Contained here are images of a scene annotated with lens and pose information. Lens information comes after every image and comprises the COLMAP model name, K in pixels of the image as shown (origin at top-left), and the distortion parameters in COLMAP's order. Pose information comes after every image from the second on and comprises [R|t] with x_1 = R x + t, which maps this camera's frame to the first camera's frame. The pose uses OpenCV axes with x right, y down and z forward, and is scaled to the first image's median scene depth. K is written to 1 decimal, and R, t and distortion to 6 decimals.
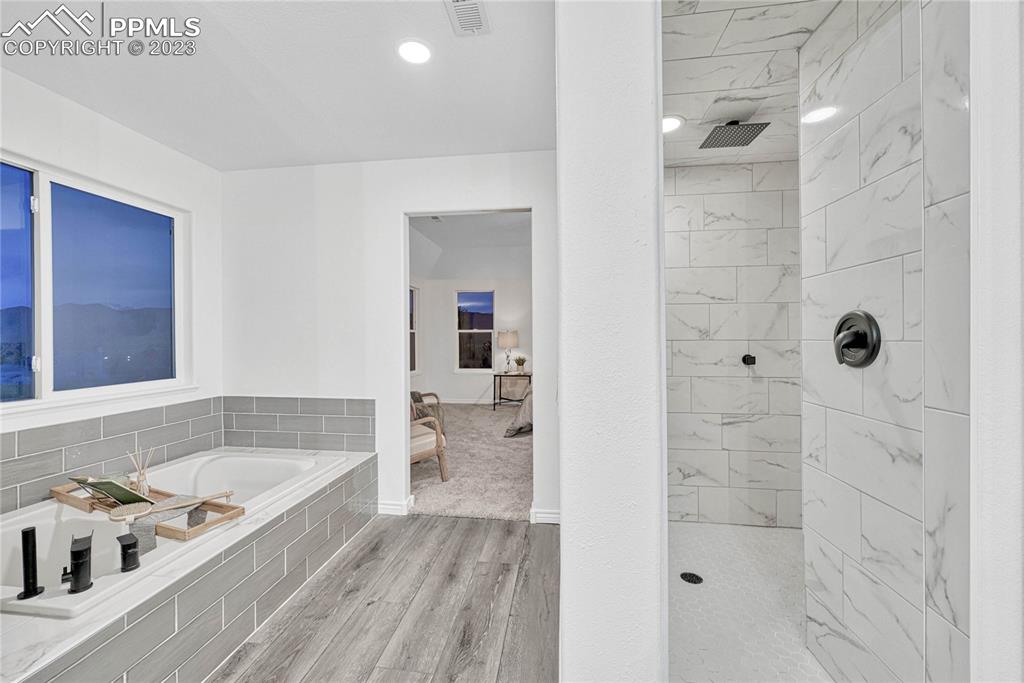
lens RADIAL K [[456.4, 0, 512.3], [0, 456.4, 337.5], [0, 0, 1]] dist [-0.001881, 0.001724]
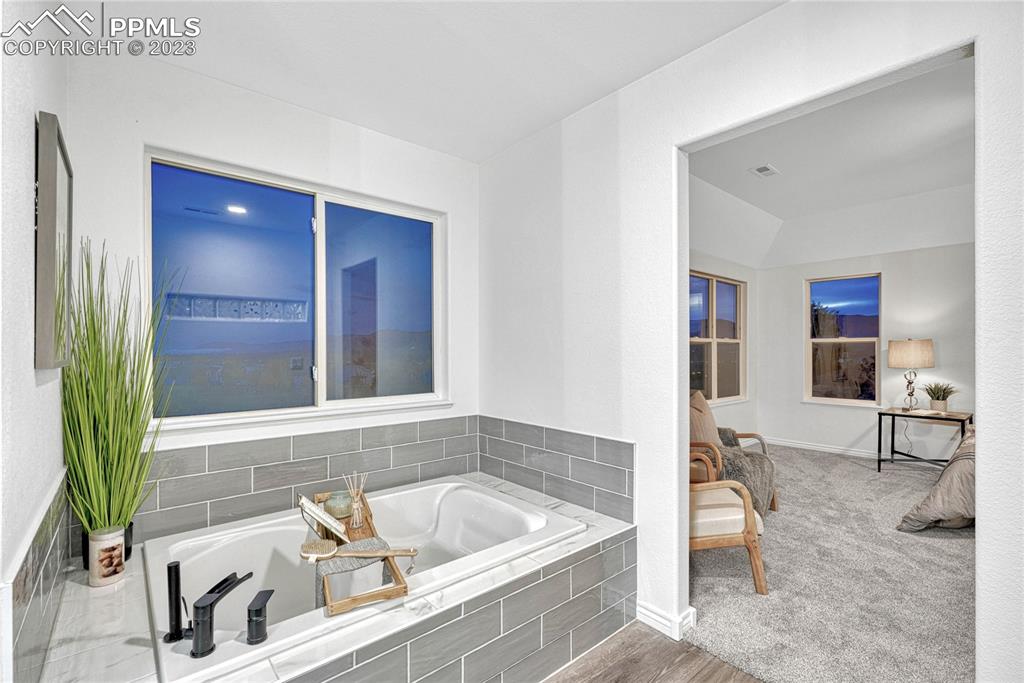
lens RADIAL K [[456.4, 0, 506.5], [0, 456.4, 351.6], [0, 0, 1]] dist [-0.001881, 0.001724]
pose [[0.735703, 0.005030, -0.677285, 0.010030], [-0.002150, 0.999985, 0.005091, -0.000710], [0.677301, -0.002289, 0.735703, 0.386847]]
